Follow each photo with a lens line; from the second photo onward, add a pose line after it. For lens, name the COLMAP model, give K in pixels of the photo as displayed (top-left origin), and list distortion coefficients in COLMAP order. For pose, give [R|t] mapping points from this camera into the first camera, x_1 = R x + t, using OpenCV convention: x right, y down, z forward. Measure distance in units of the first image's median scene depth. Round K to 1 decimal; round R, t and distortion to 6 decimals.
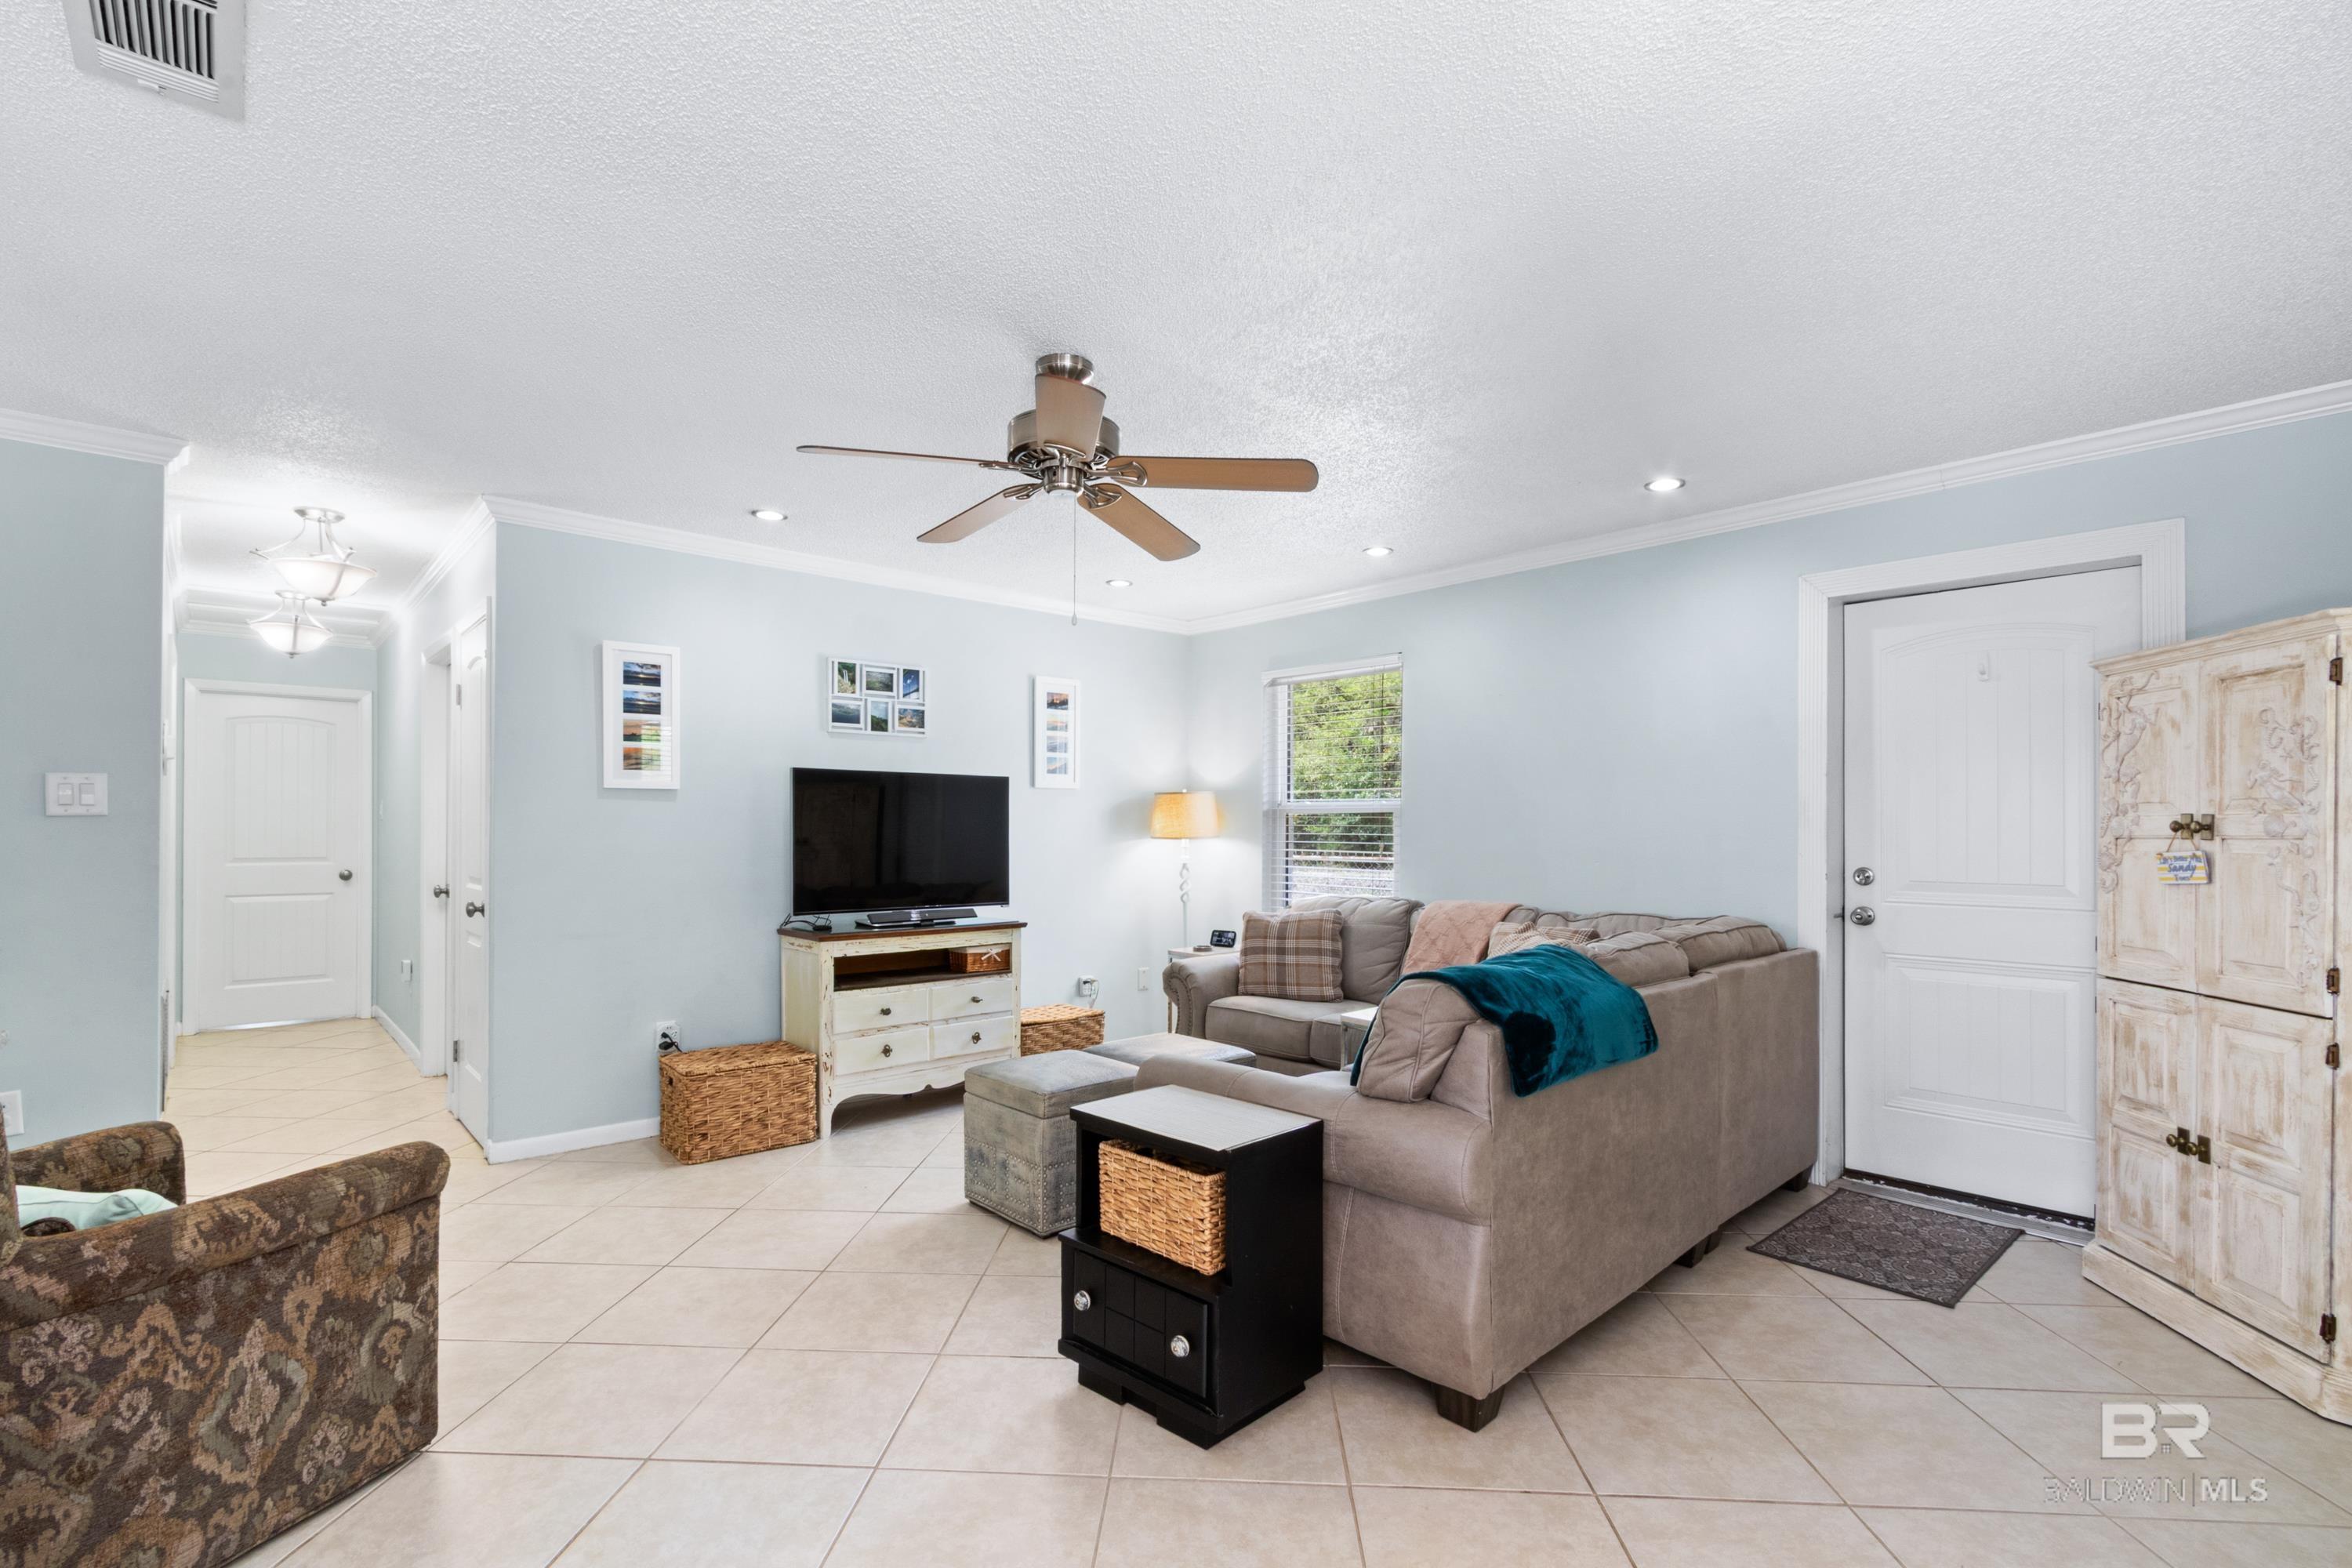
lens RADIAL K [[1069.5, 0, 1166.8], [0, 1069.5, 826.6], [0, 0, 1]] dist [-0.001993, 0.001271]
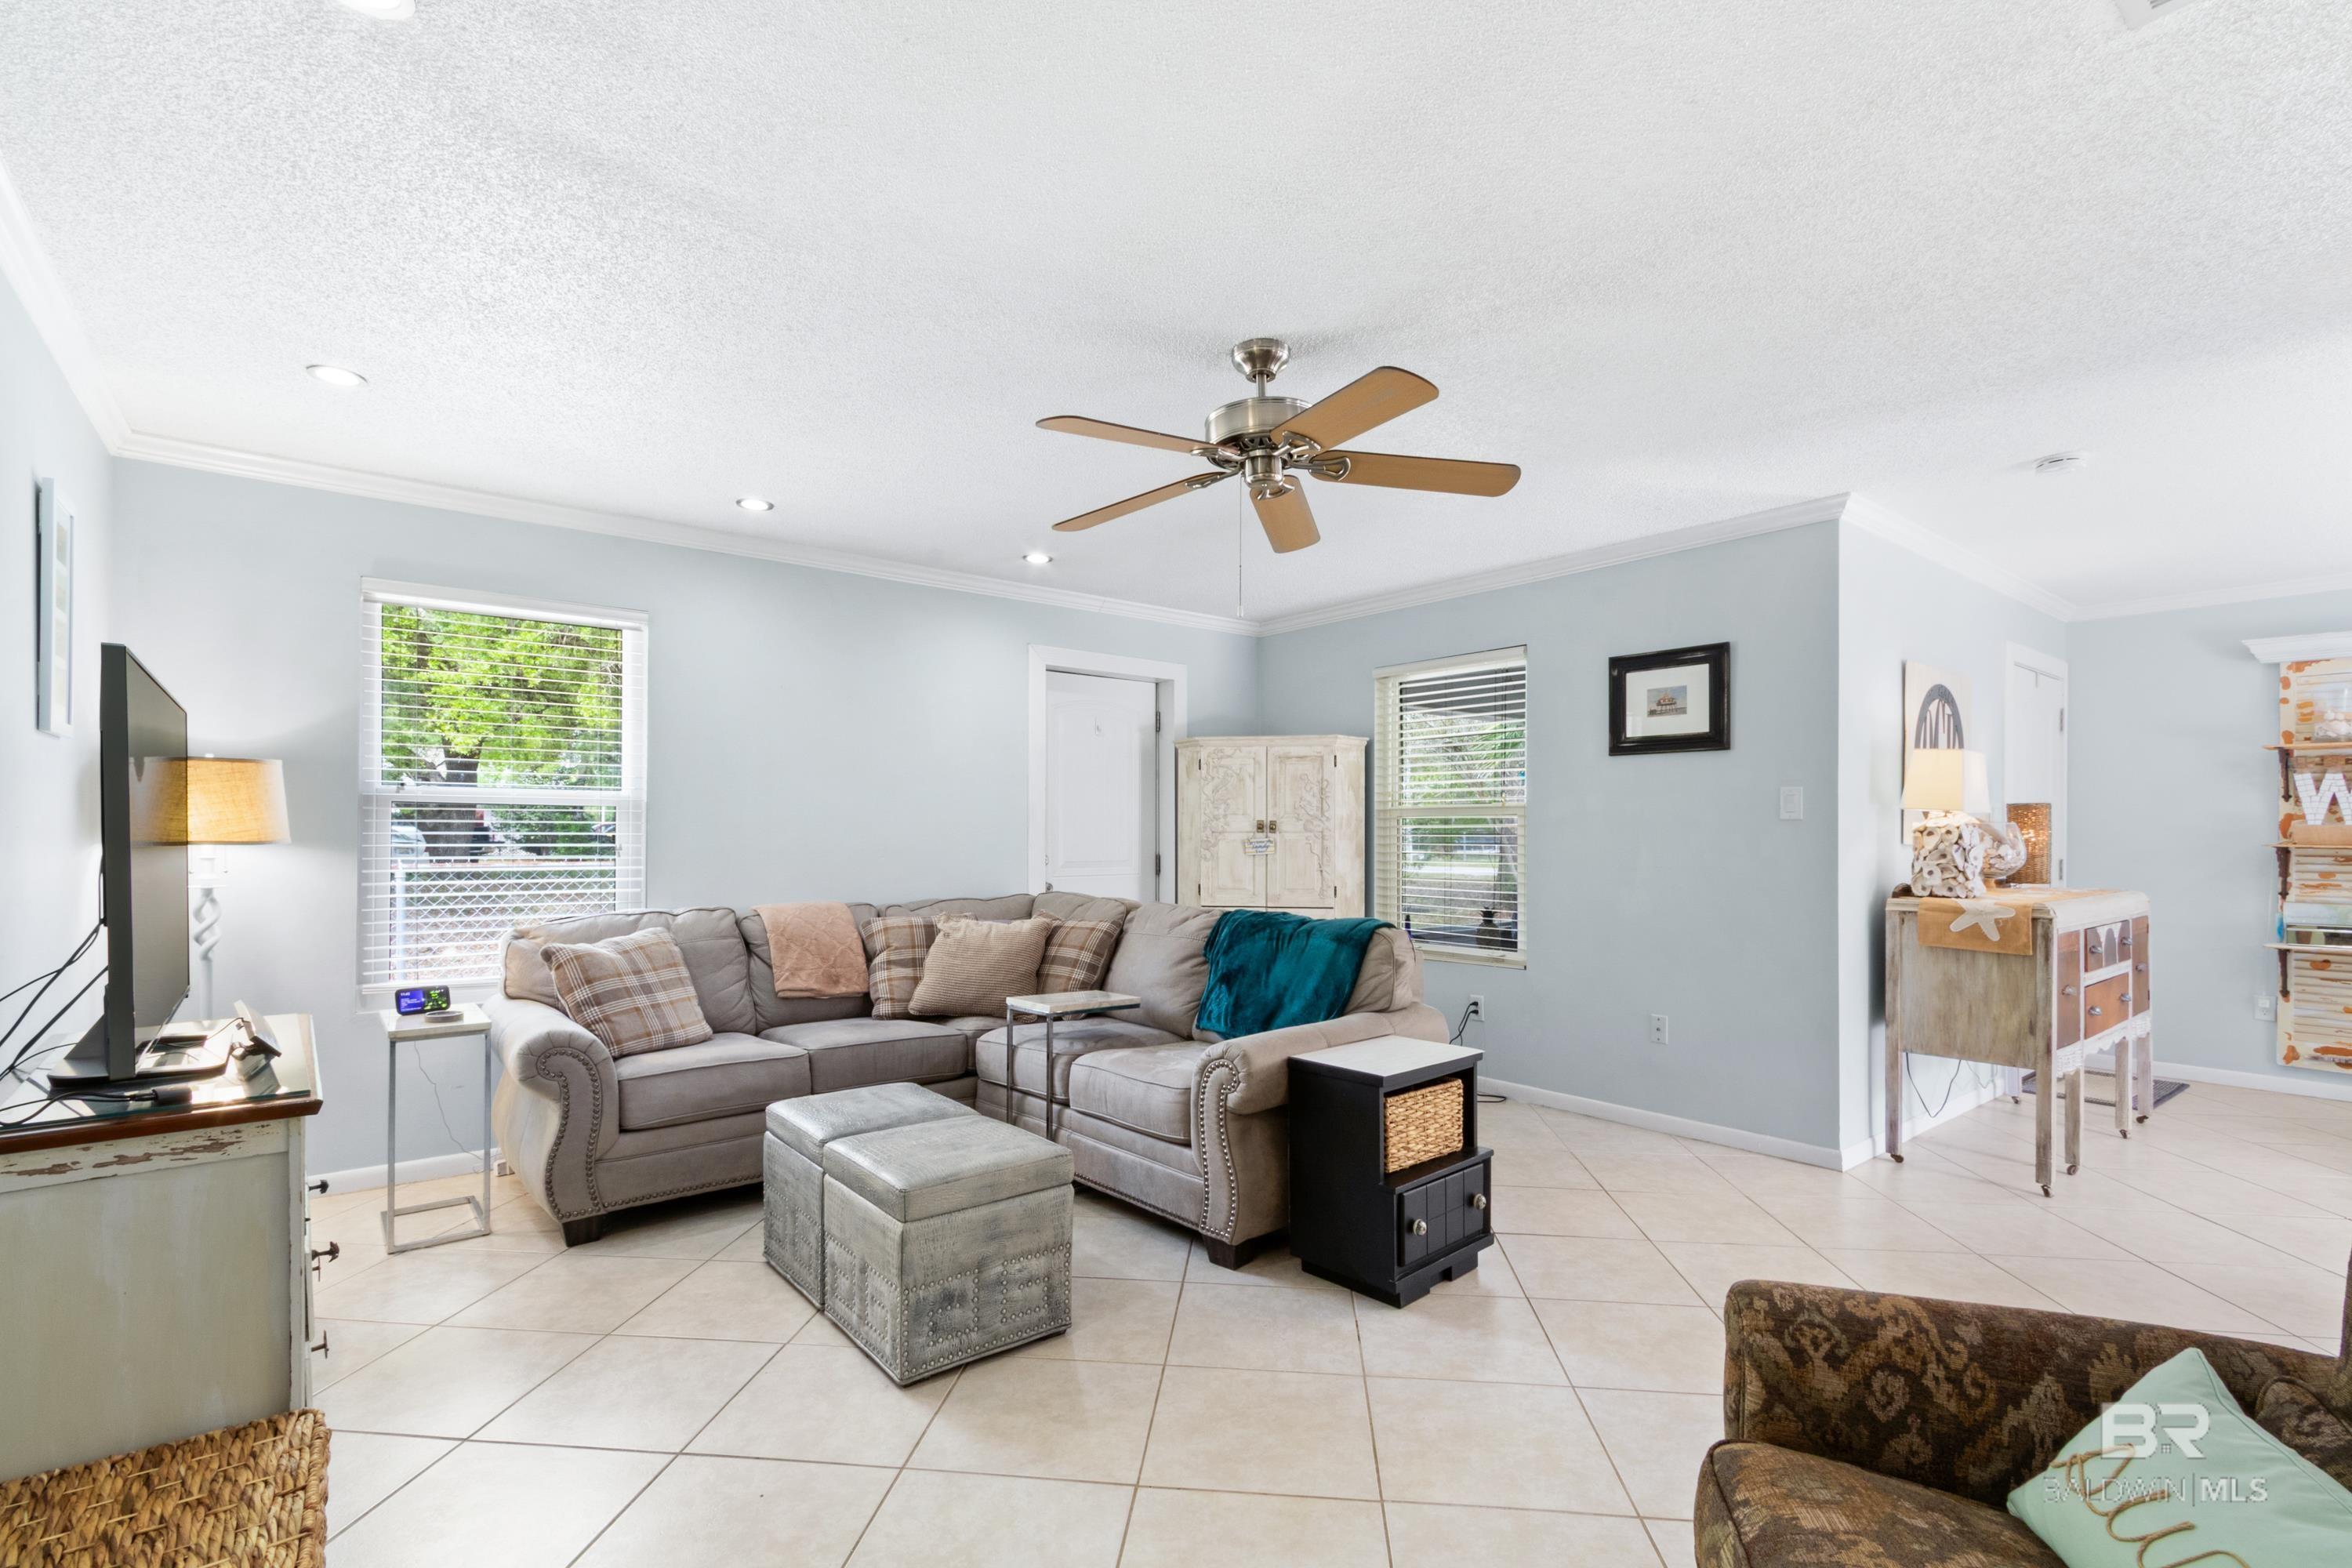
lens RADIAL K [[1080.4, 0, 1172.2], [0, 1080.4, 829.3], [0, 0, 1]] dist [0.003290, 0.000272]
pose [[0.049810, -0.001112, 0.998758, -1.450970], [-0.004674, 0.999988, 0.001347, 0.004387], [-0.998748, -0.004735, 0.049804, 1.372295]]
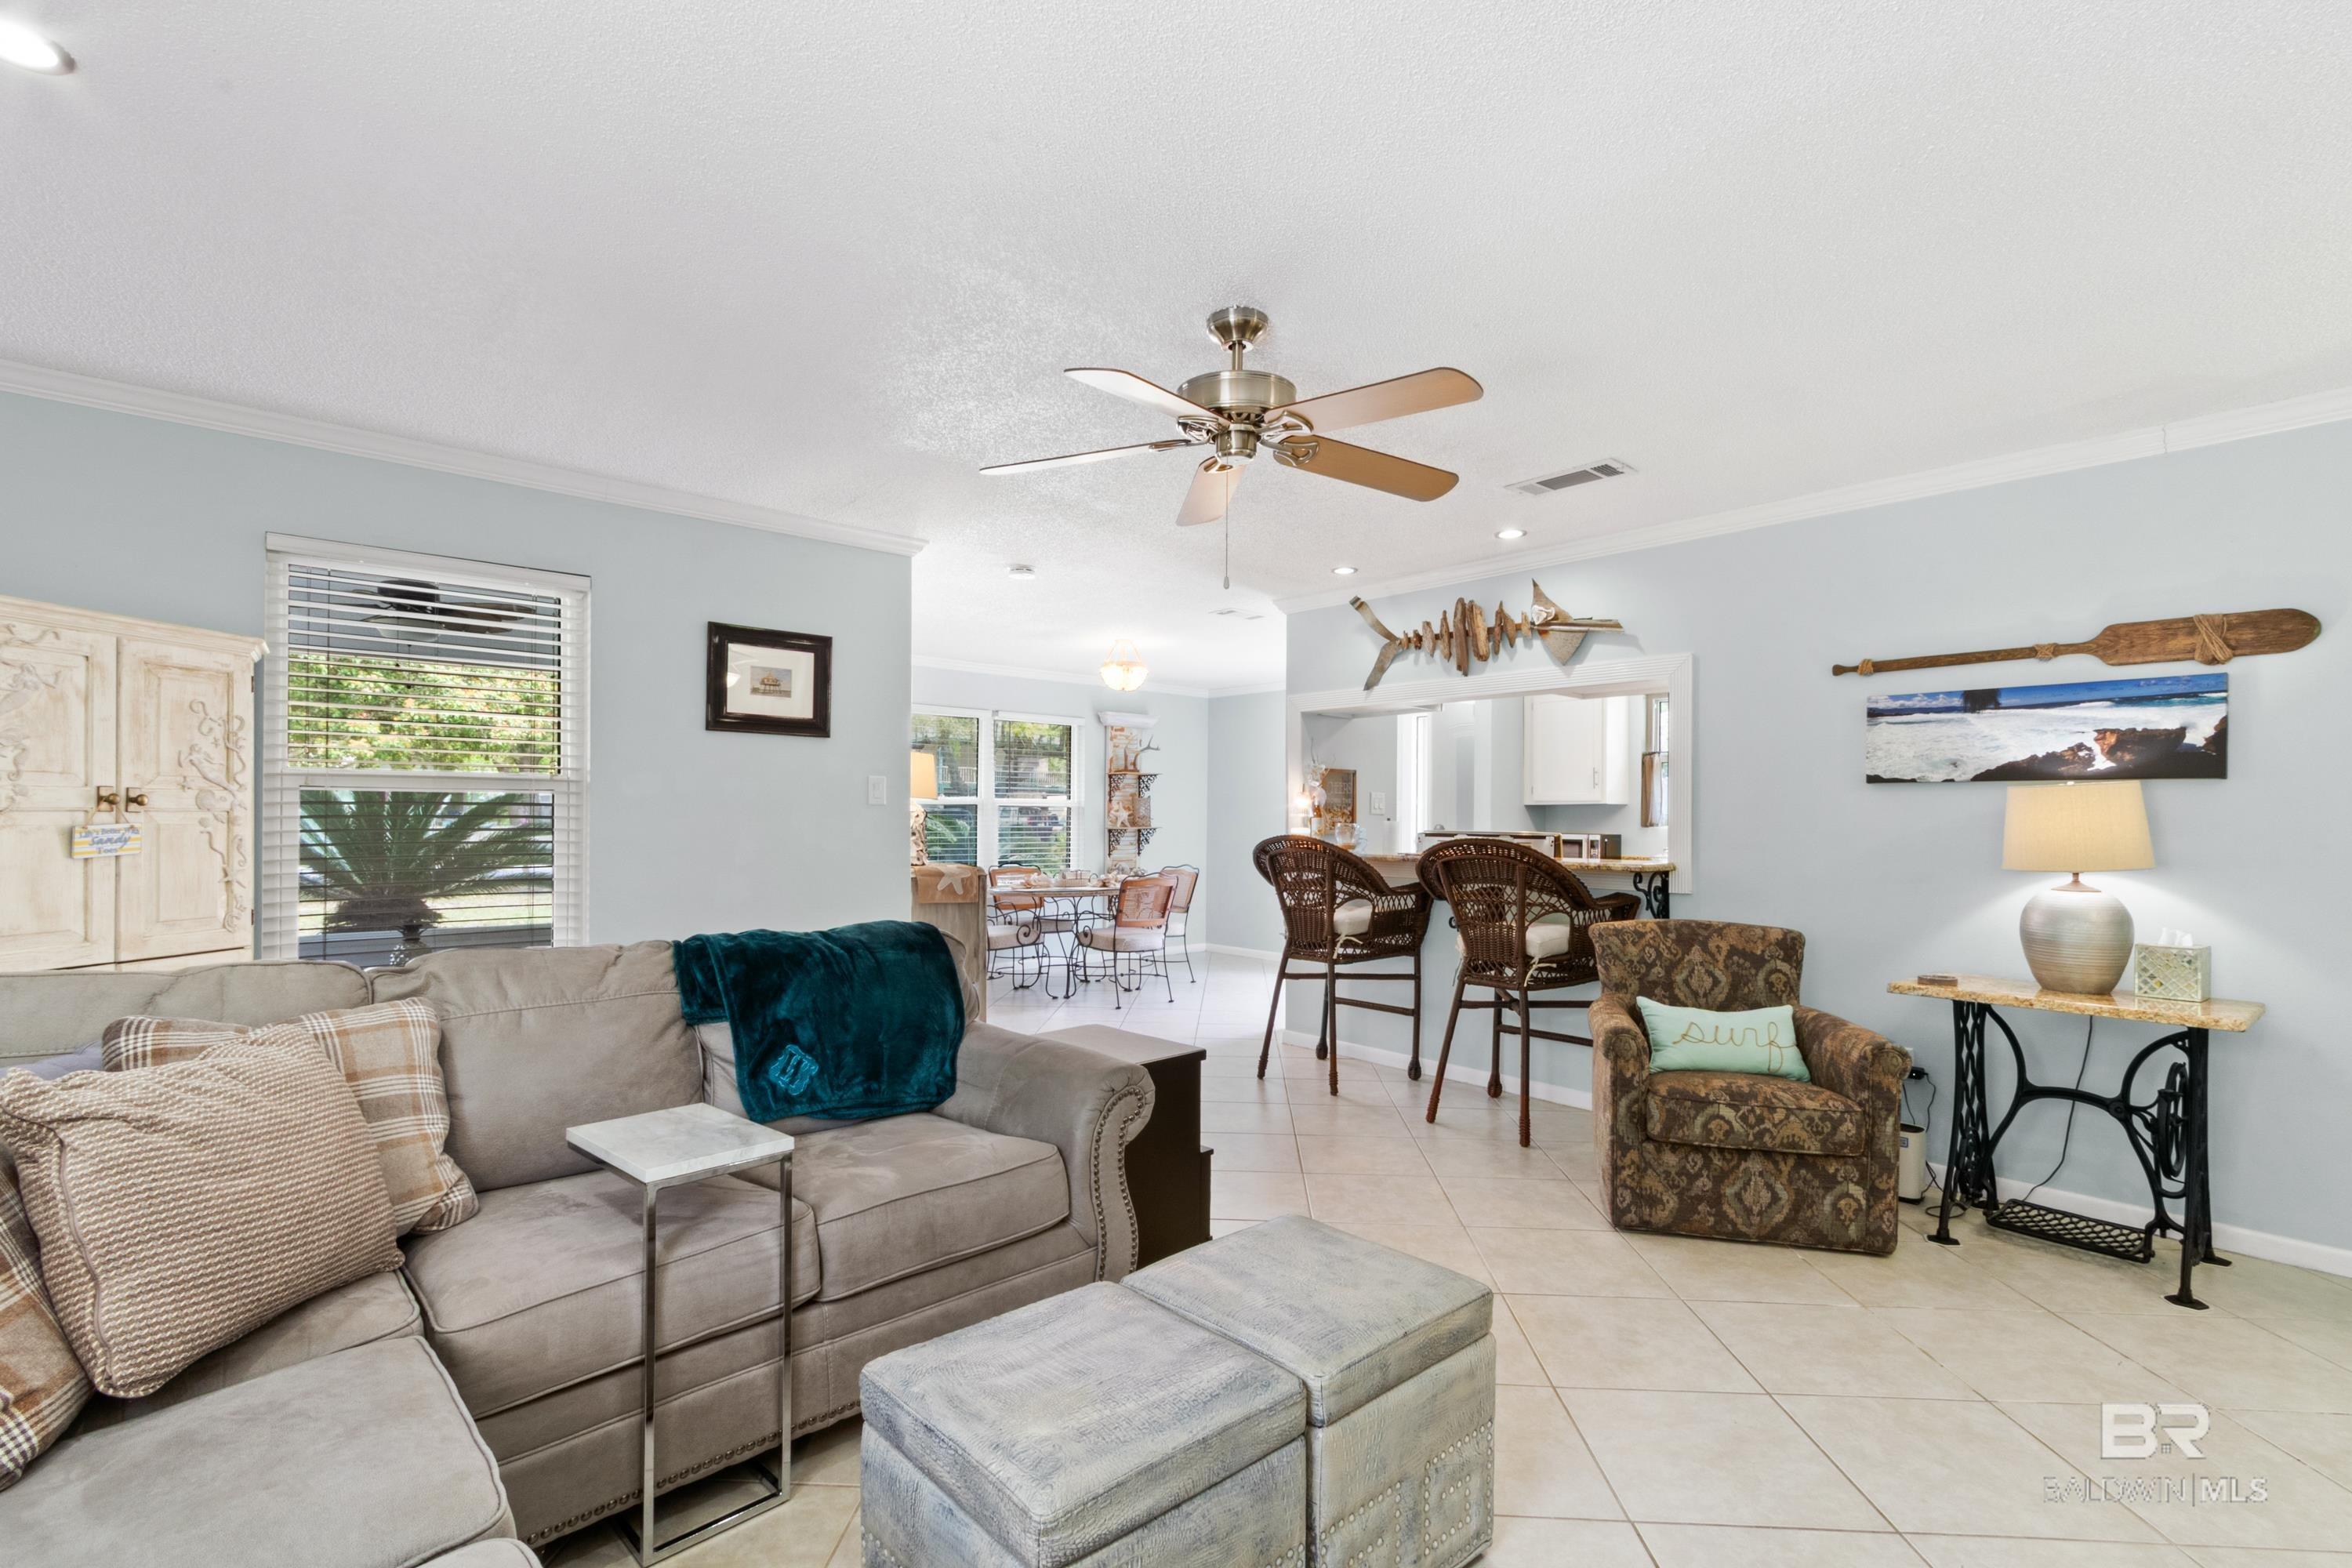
lens RADIAL K [[1080.8, 0, 1173.7], [0, 1080.8, 813.6], [0, 0, 1]] dist [-0.000371, -0.000137]
pose [[-0.999932, -0.011537, -0.001606, -0.059484], [-0.011525, 0.999910, -0.006932, 0.011833], [0.001686, -0.006913, -0.999975, 2.593880]]
